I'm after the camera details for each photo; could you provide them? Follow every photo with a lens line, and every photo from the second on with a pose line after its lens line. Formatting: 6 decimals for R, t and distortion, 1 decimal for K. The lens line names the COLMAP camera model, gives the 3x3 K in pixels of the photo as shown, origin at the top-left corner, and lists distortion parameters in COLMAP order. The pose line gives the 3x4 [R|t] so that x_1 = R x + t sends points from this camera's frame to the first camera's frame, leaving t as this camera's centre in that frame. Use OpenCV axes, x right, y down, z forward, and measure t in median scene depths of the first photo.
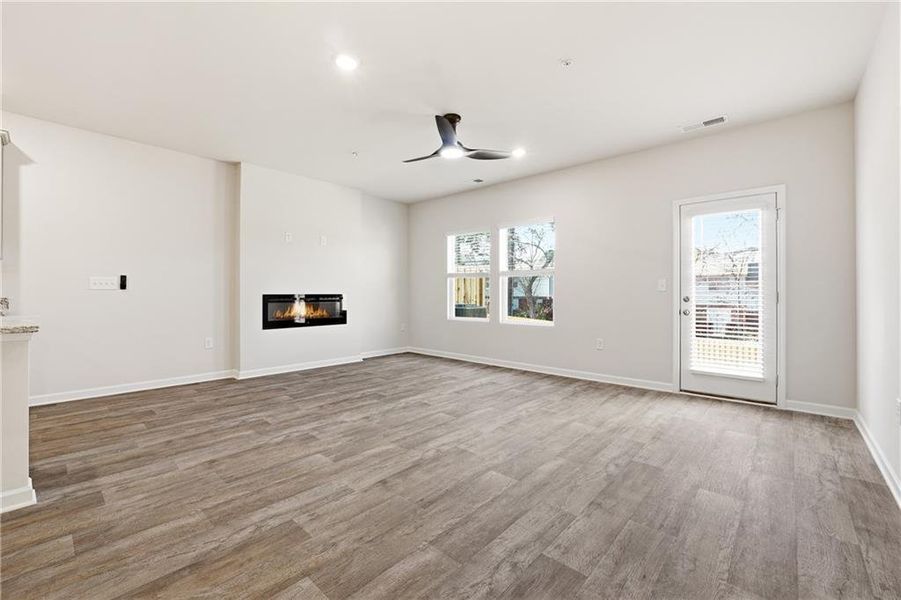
lens RADIAL K [[380.3, 0, 445.7], [0, 380.3, 295.9], [0, 0, 1]] dist [-0.017221, 0.003759]
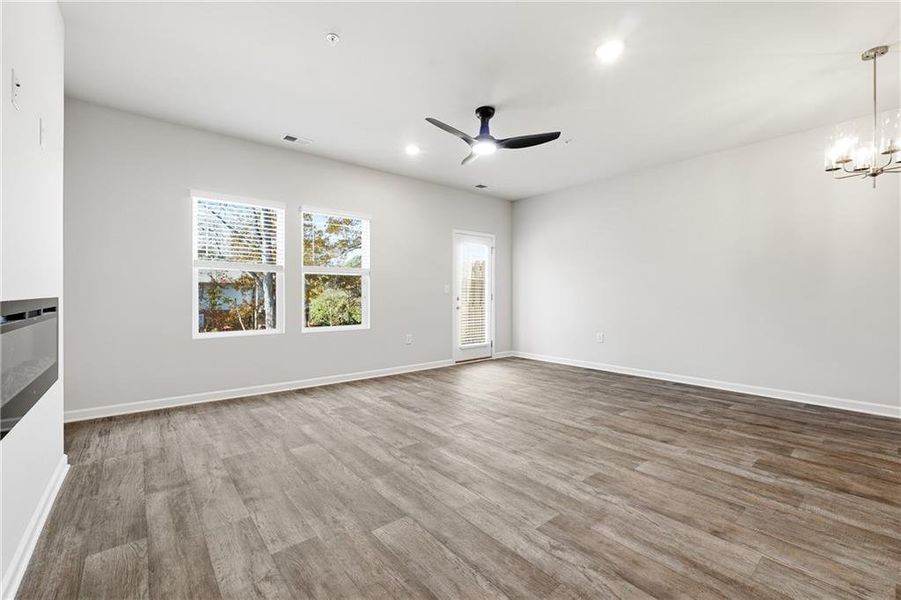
lens RADIAL K [[380.3, 0, 457.5], [0, 380.3, 294.0], [0, 0, 1]] dist [-0.017221, 0.003759]
pose [[0.121168, -0.000501, 0.992632, -1.081560], [0.007437, 0.999972, -0.000403, -0.009606], [-0.992604, 0.007431, 0.121169, 1.095457]]
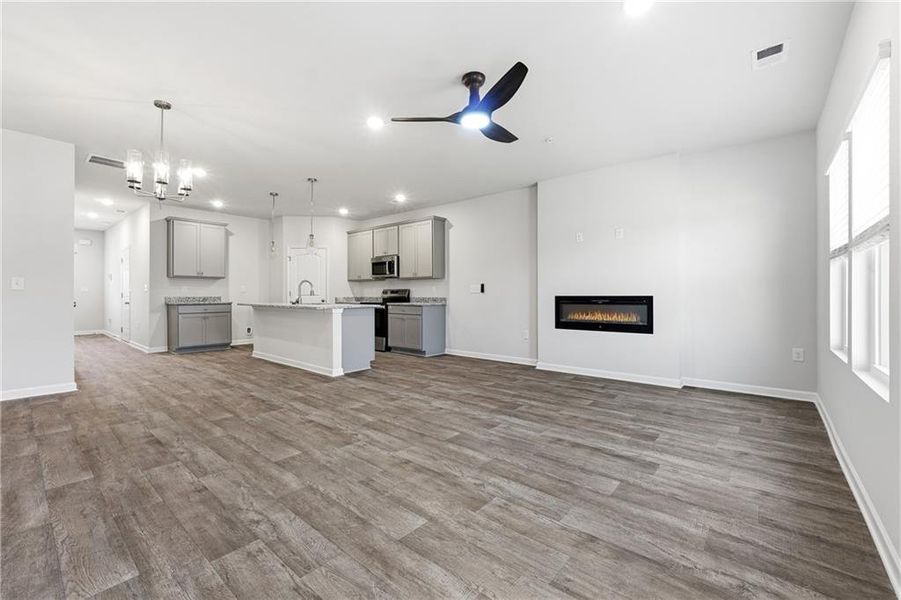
lens RADIAL K [[380.3, 0, 447.6], [0, 380.3, 278.3], [0, 0, 1]] dist [-0.017221, 0.003759]
pose [[0.027898, -0.046888, -0.998511, 0.963011], [-0.008460, 0.998852, -0.047140, -0.001378], [0.999575, 0.009762, 0.027469, 1.059669]]
